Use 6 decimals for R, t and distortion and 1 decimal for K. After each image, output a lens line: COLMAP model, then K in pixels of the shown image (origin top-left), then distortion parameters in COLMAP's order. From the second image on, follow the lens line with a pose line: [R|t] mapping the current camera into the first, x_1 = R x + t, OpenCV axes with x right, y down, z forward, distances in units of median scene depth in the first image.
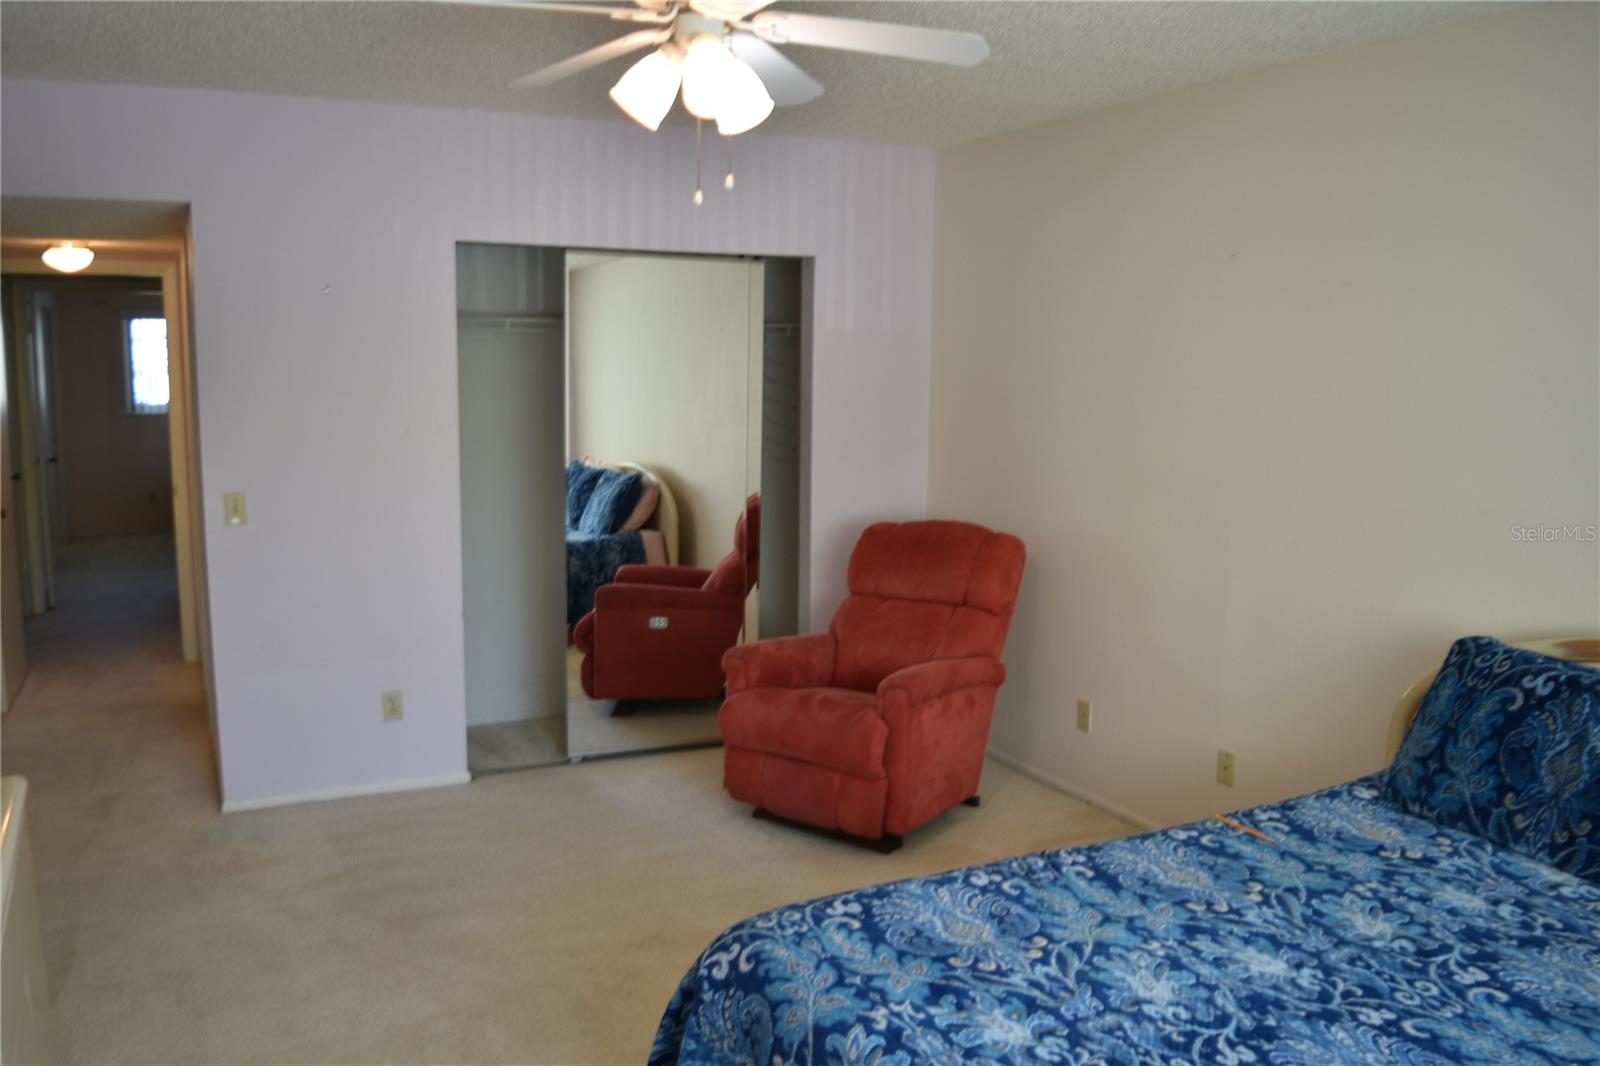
lens RADIAL K [[1305.2, 0, 783.1], [0, 1305.2, 549.7], [0, 0, 1]] dist [-0.094595, 0.015795]
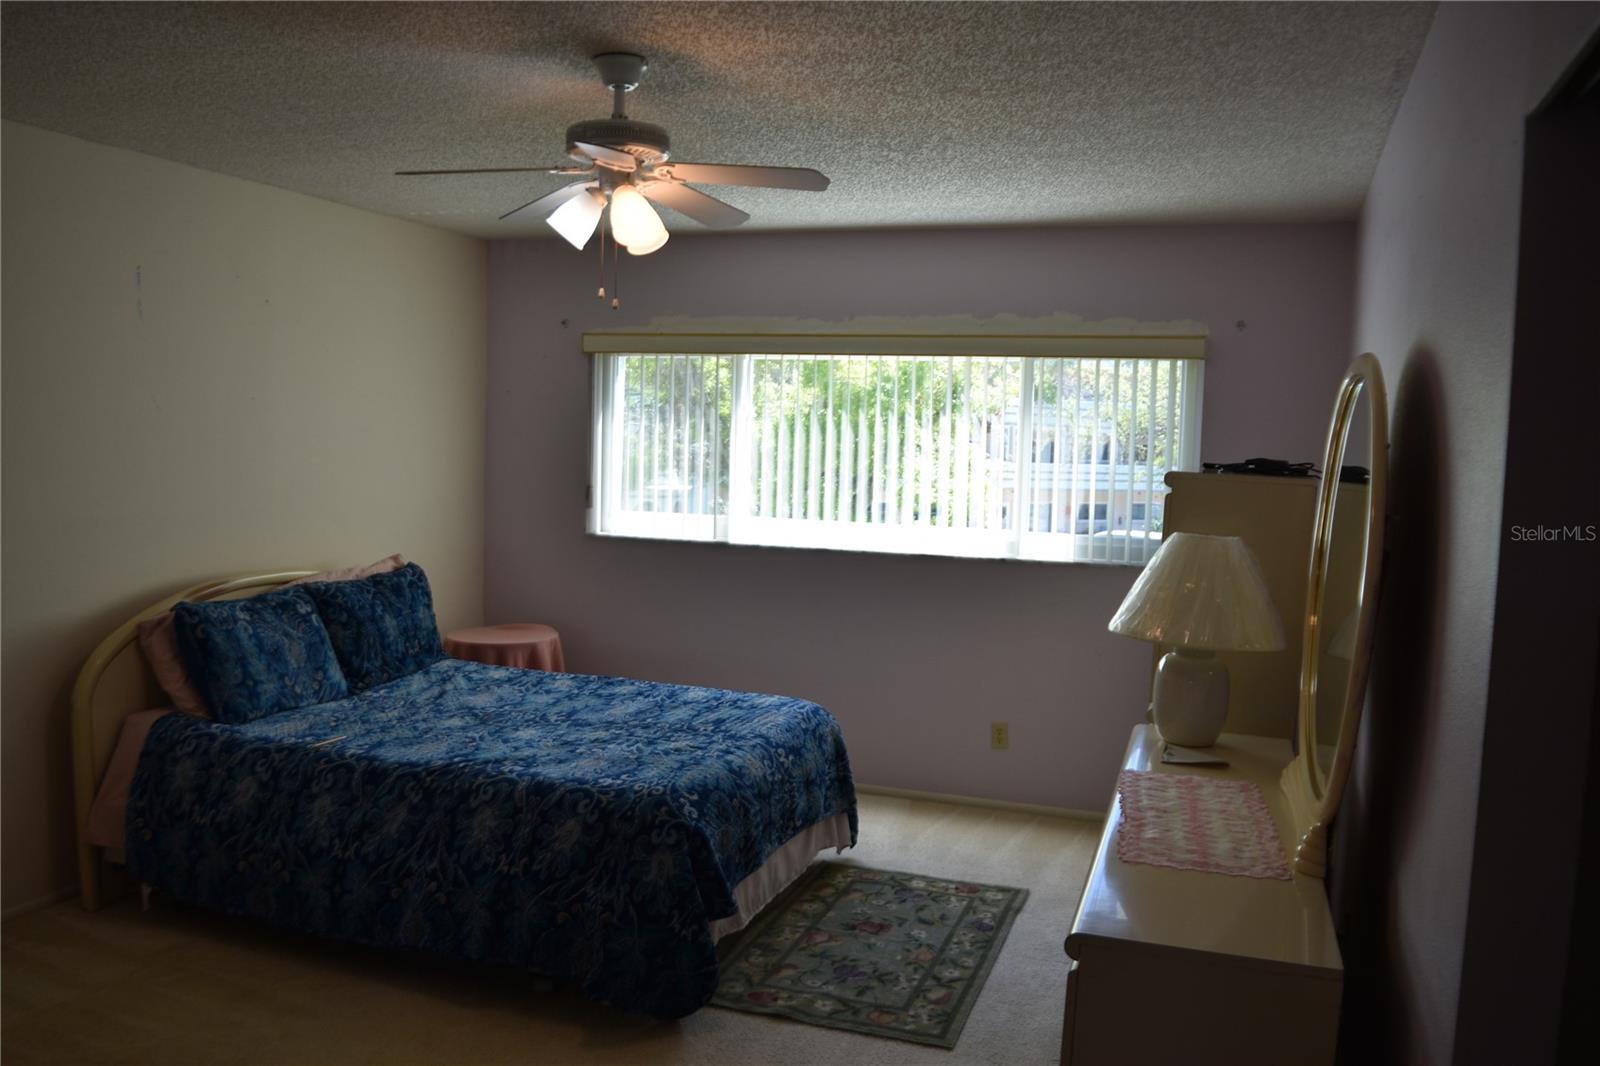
lens RADIAL K [[1258.4, 0, 775.2], [0, 1258.4, 548.4], [0, 0, 1]] dist [-0.100742, 0.026780]
pose [[-0.701047, -0.082913, 0.708278, -0.580188], [0.068162, 0.980879, 0.182290, -0.128563], [-0.709850, 0.176071, -0.681992, 0.952709]]
